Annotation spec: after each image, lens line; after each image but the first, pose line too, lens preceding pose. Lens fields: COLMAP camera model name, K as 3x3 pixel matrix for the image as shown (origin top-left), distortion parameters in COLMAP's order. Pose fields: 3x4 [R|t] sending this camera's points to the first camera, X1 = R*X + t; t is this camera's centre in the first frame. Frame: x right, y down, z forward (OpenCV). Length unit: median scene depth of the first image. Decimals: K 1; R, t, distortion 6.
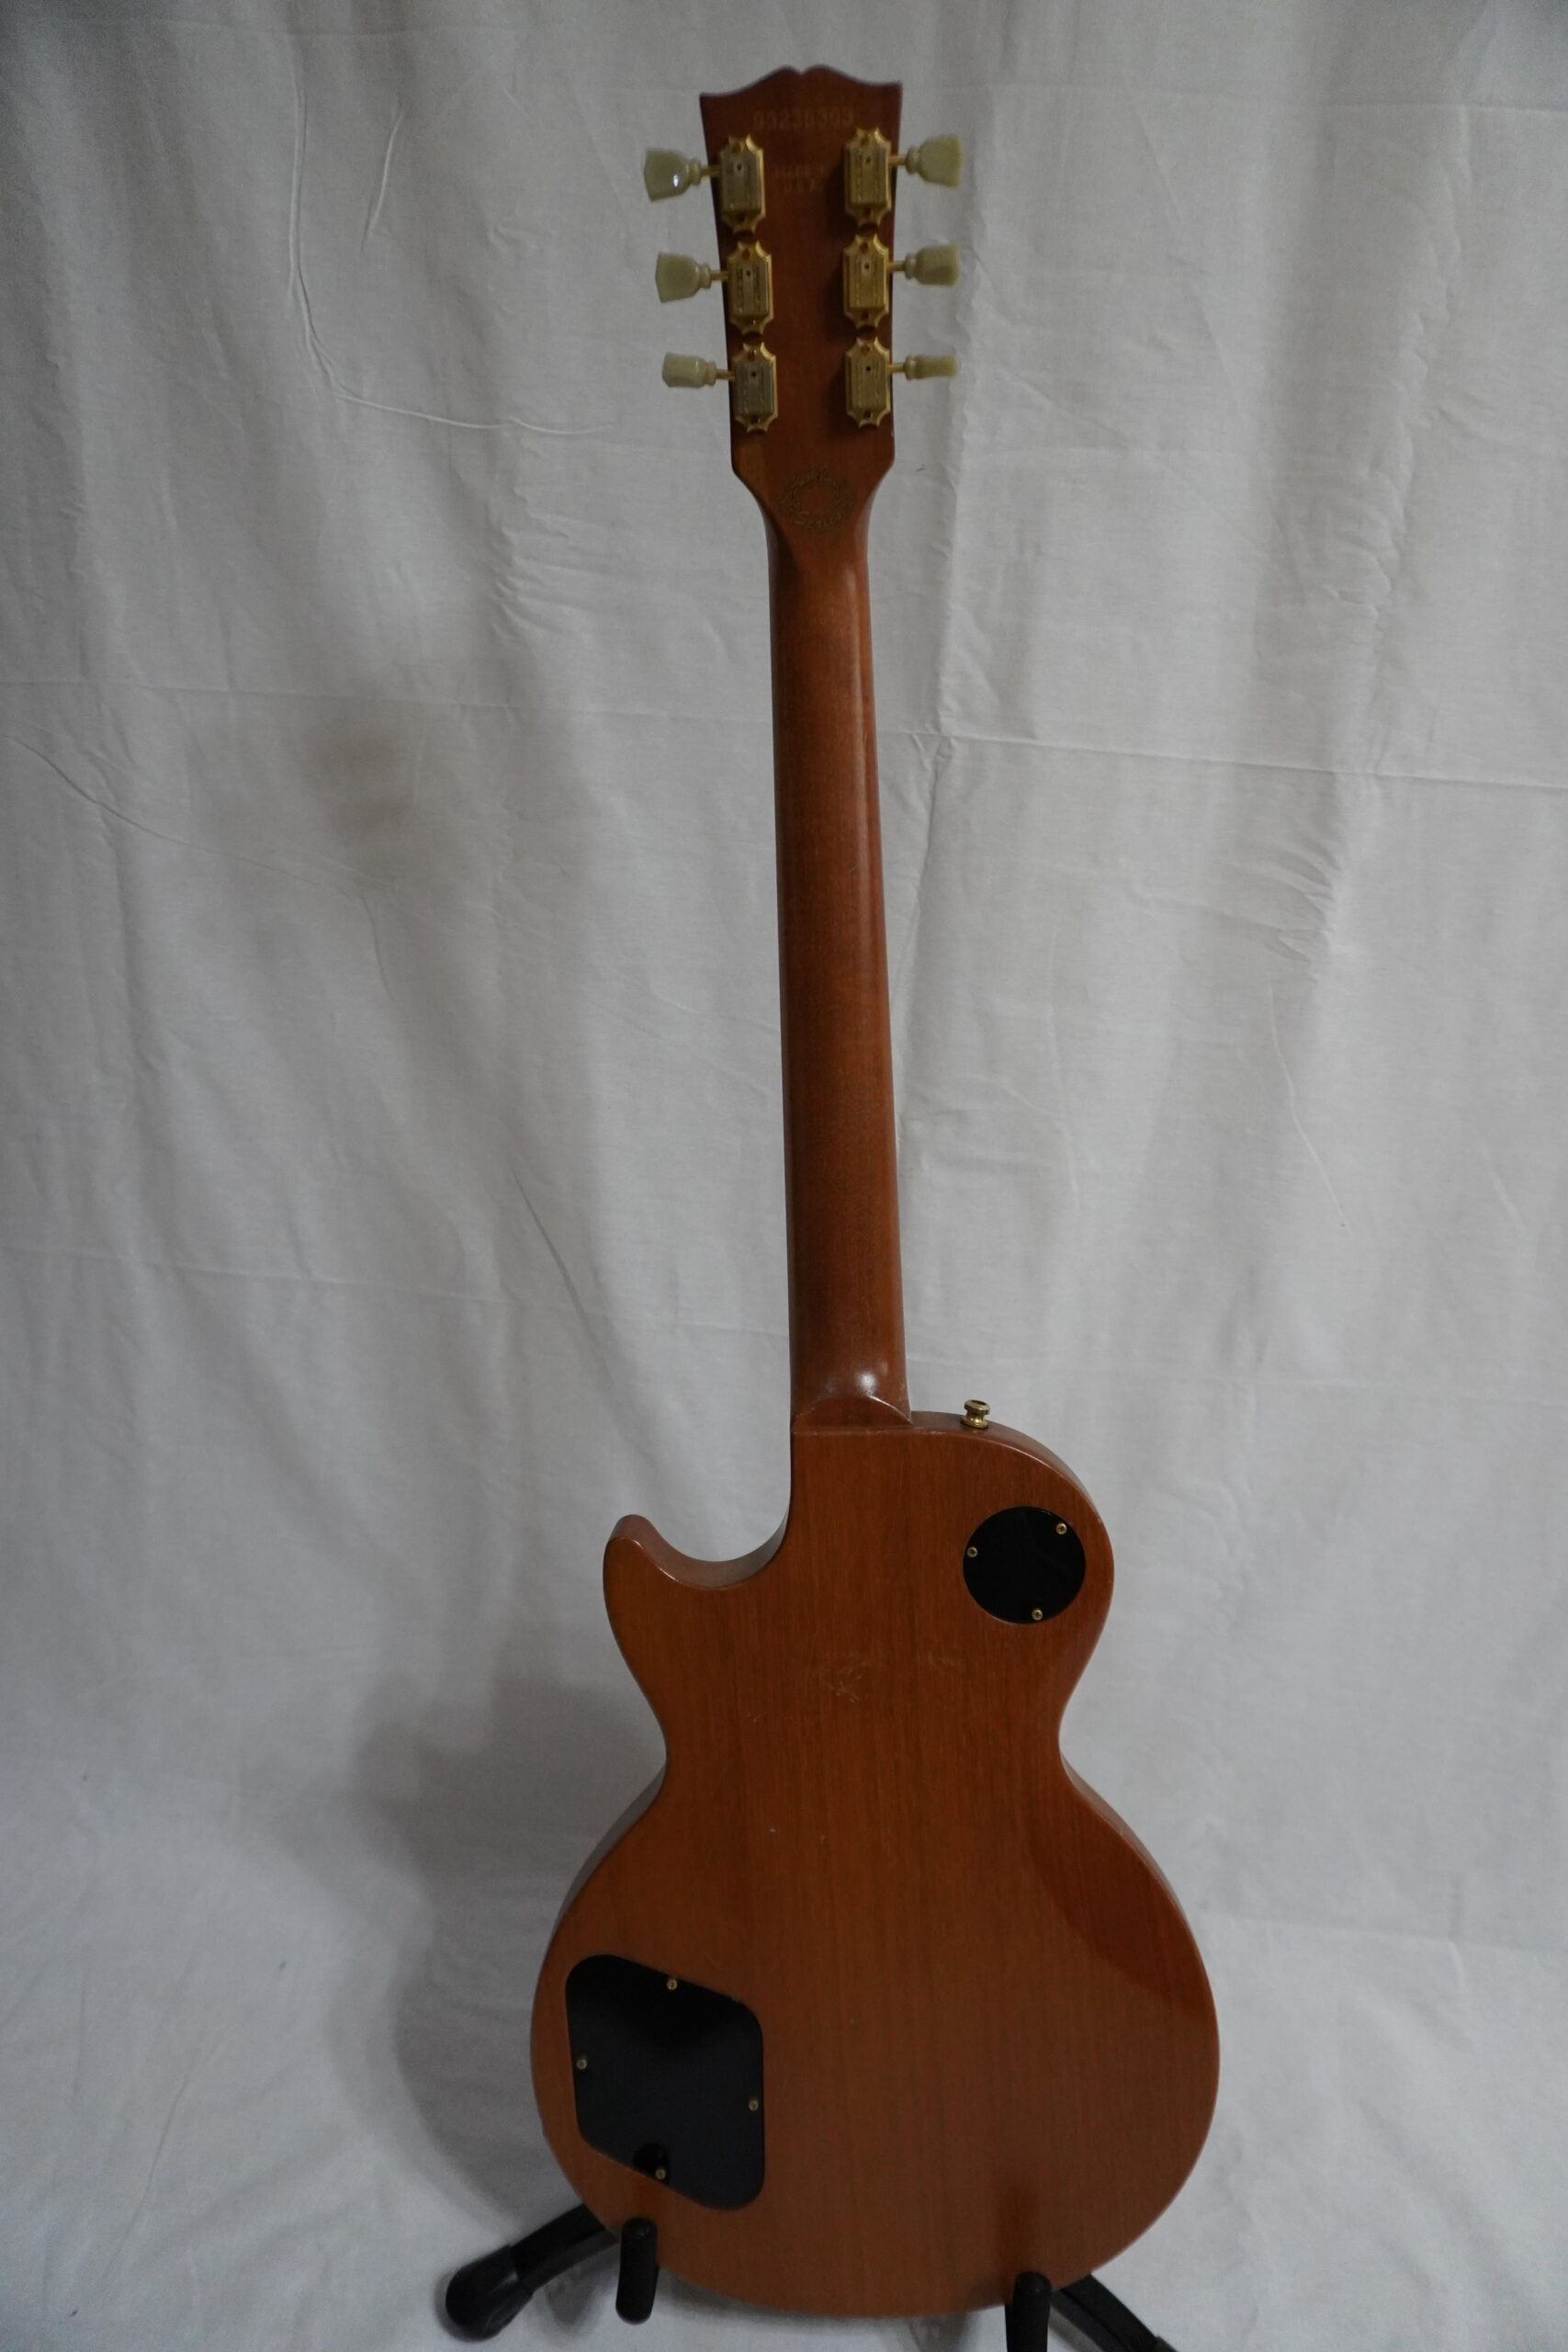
lens RADIAL K [[1606.9, 0, 784.0], [0, 1606.9, 1176.0], [0, 0, 1]] dist [-0.028988, 0.008680]
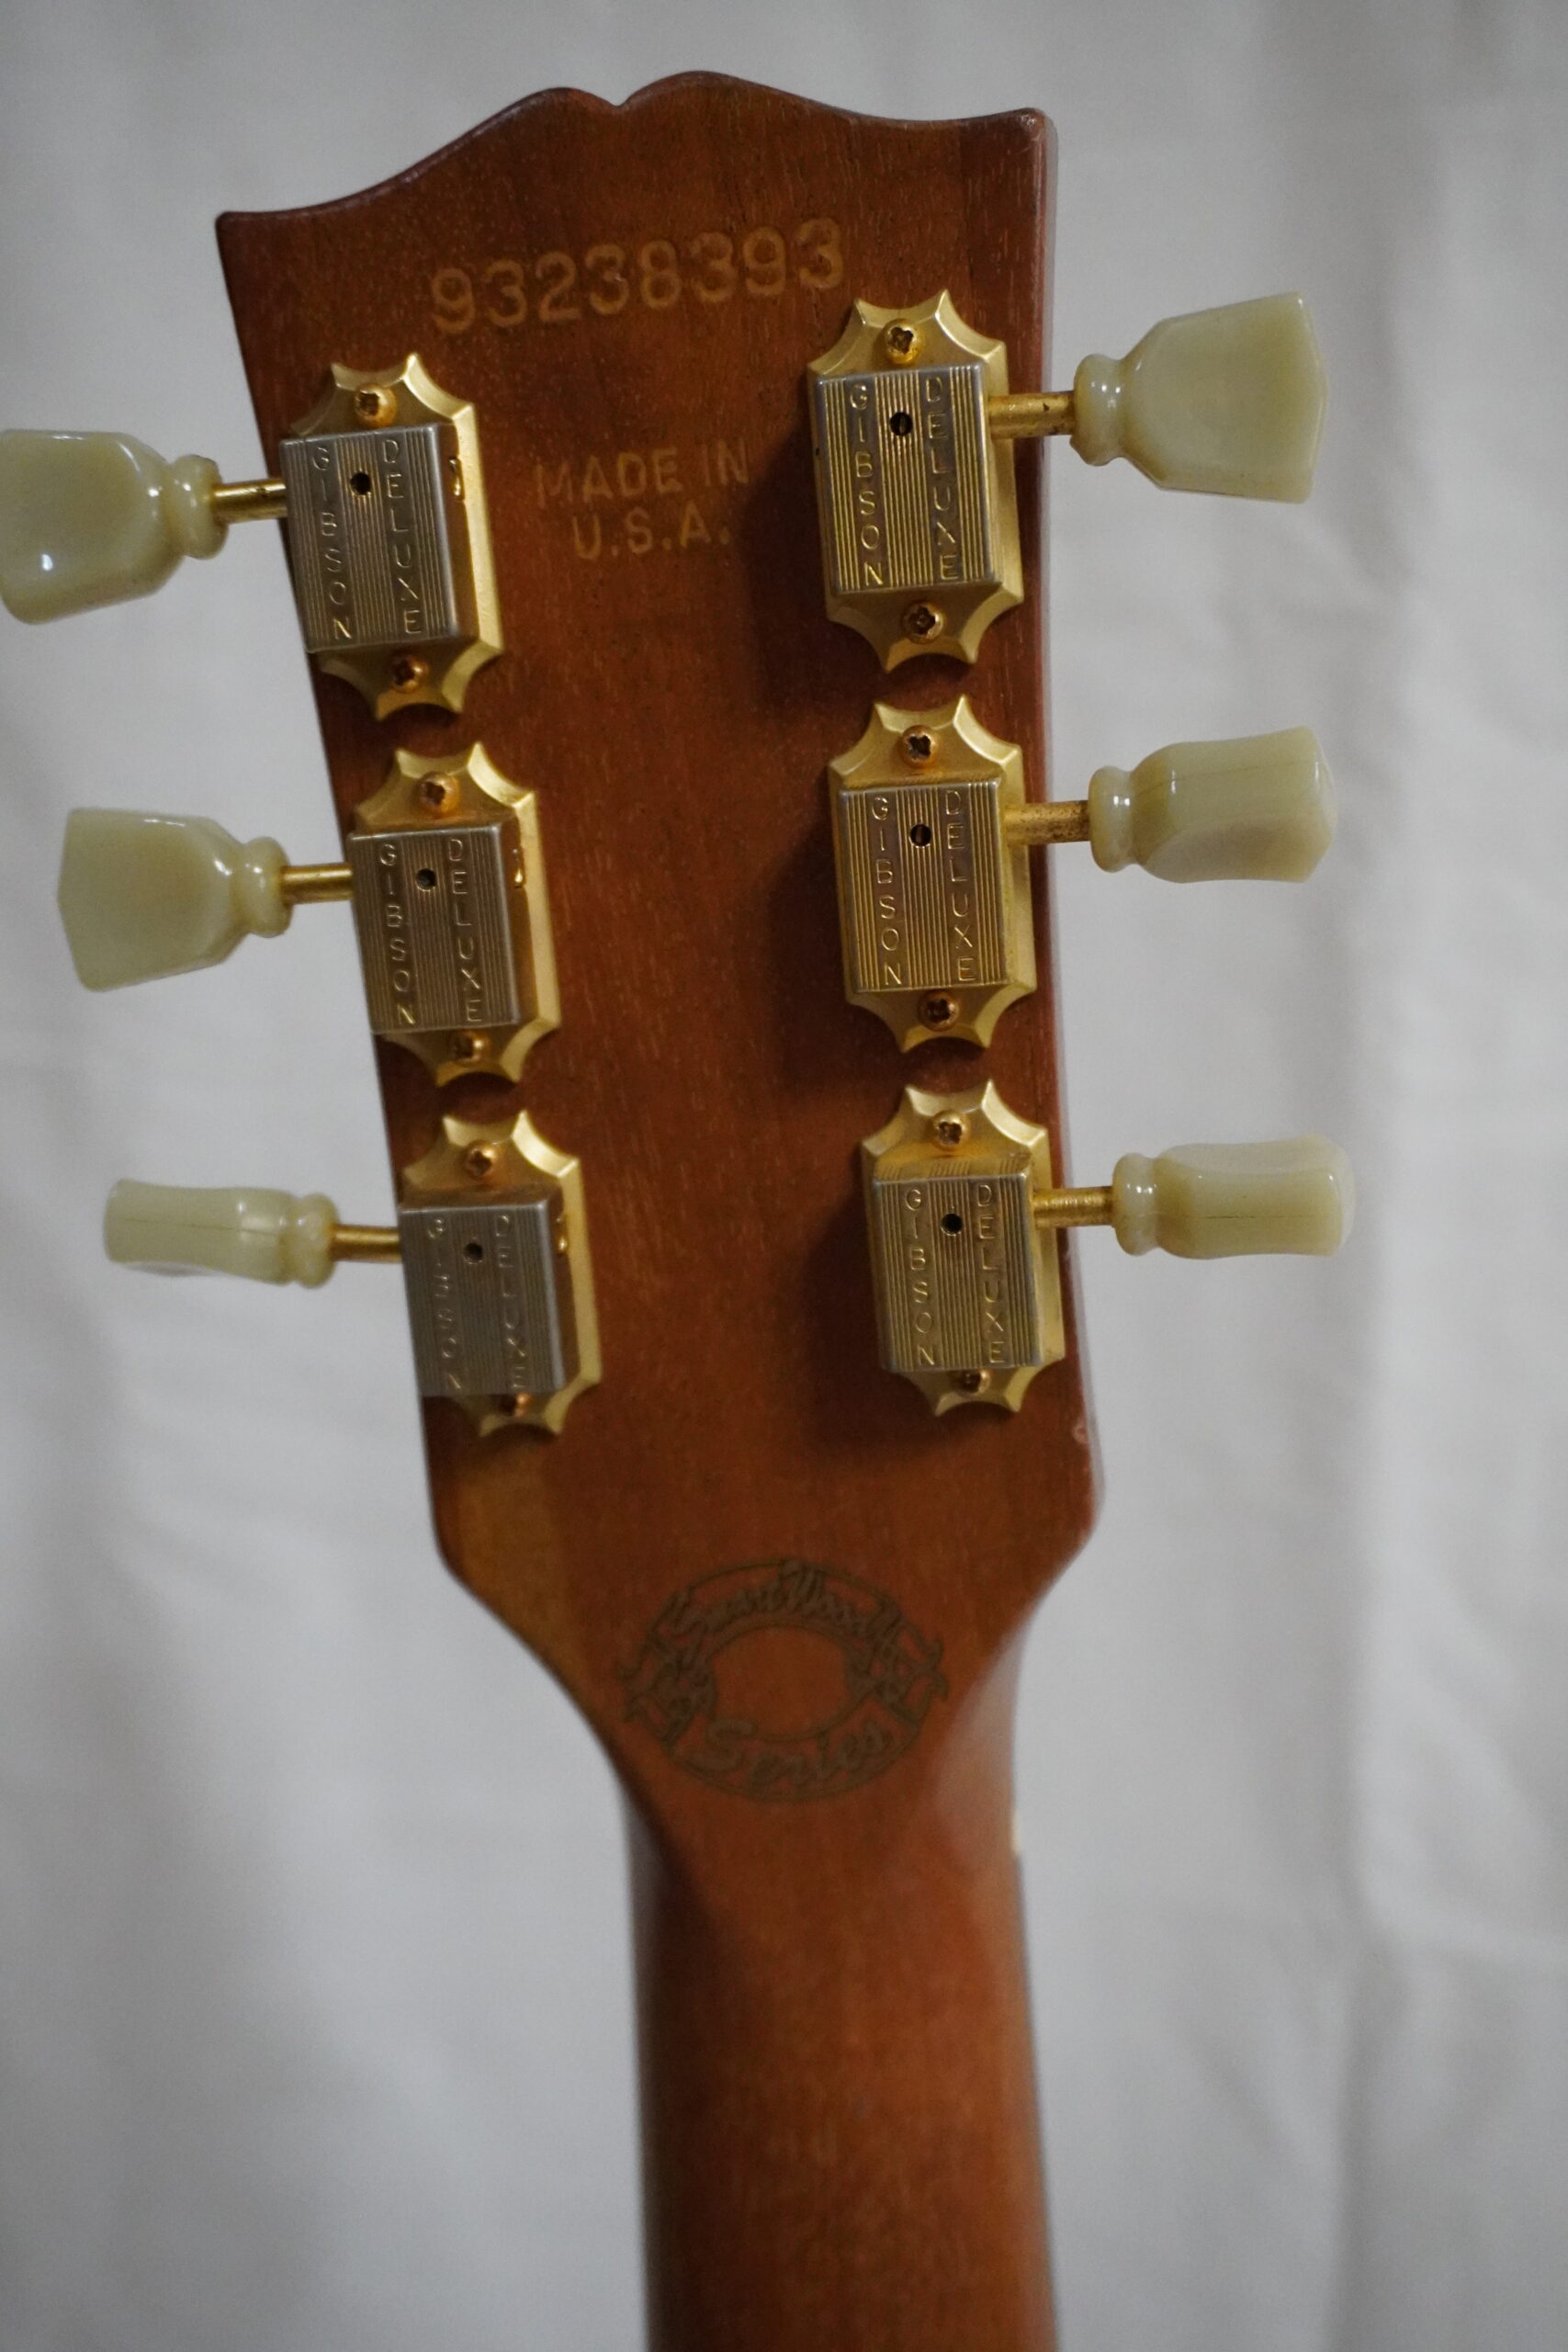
lens RADIAL K [[2644.3, 0, 784.0], [0, 2644.3, 1176.0], [0, 0, 1]] dist [0.004237, 0.030644]
pose [[0.990861, -0.023463, -0.132829, 0.080940], [-0.009471, 0.970223, -0.242029, -0.423815], [0.134553, 0.241075, 0.961134, 0.632174]]
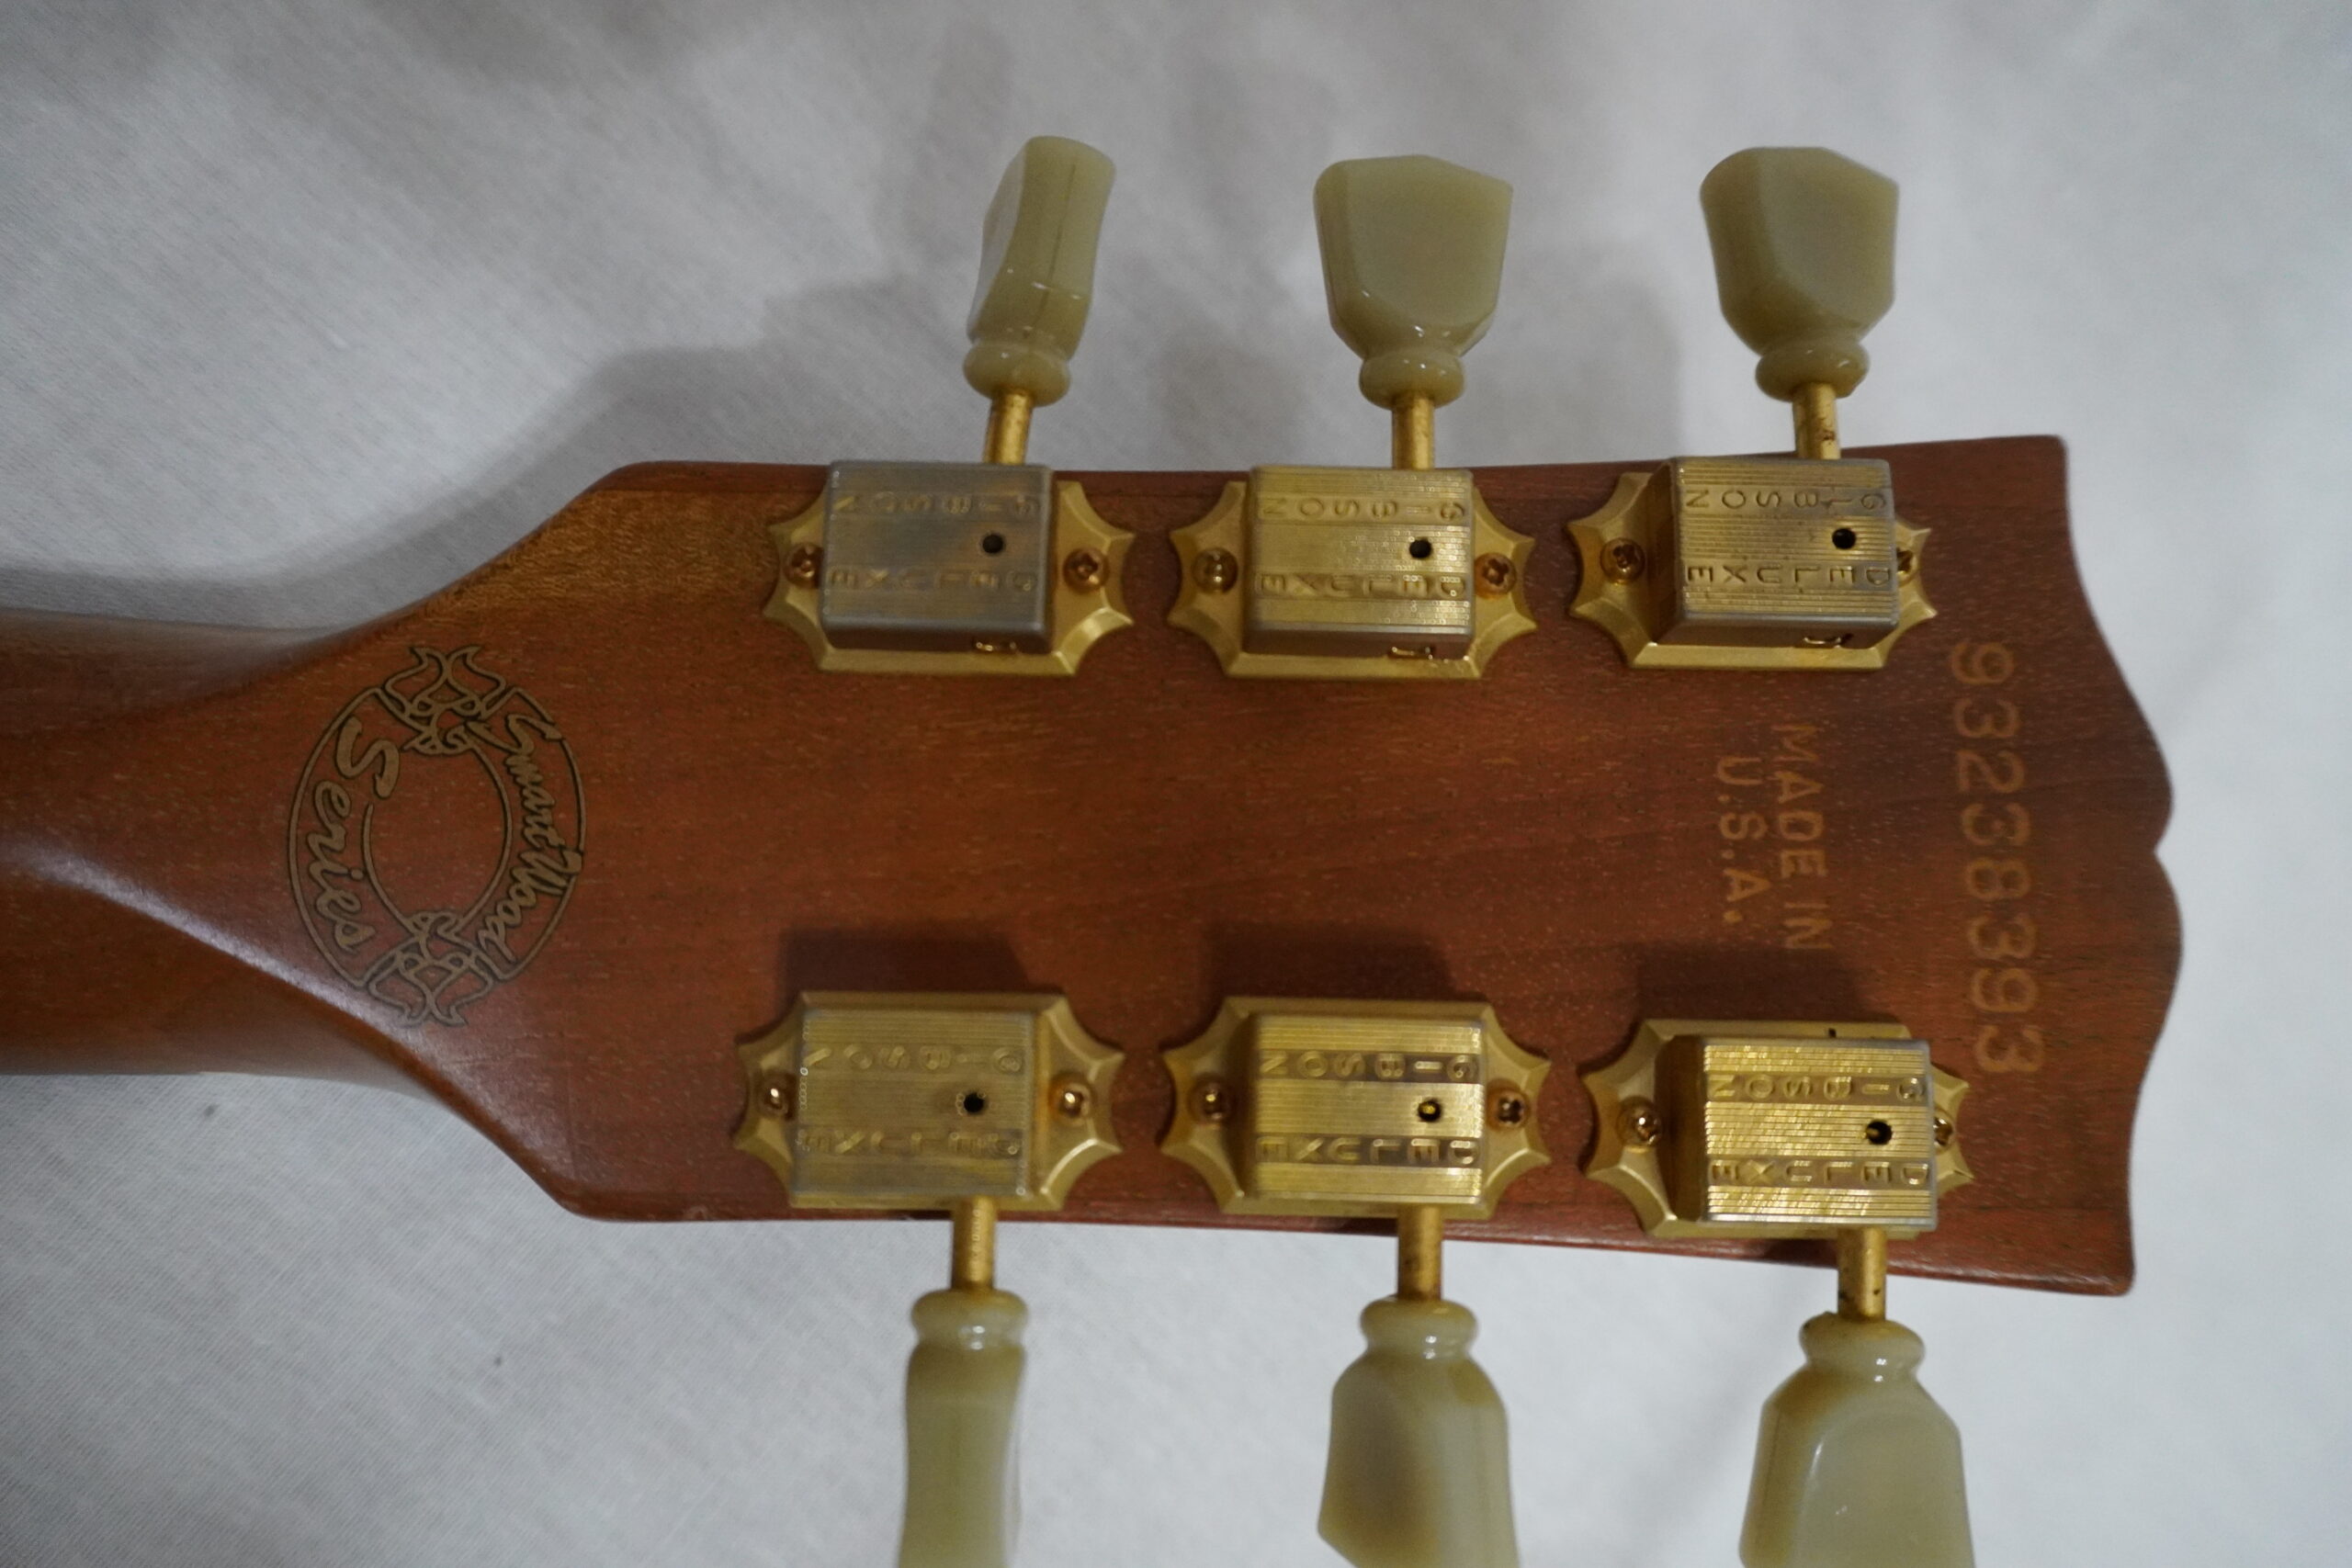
lens RADIAL K [[1718.2, 0, 1176.0], [0, 1718.2, 784.0], [0, 0, 1]] dist [-0.009895, -0.001193]
pose [[-0.058301, 0.984758, -0.163867, 0.048150], [-0.891723, -0.125166, -0.434929, -0.435211], [-0.448810, 0.120768, 0.885429, 0.804183]]
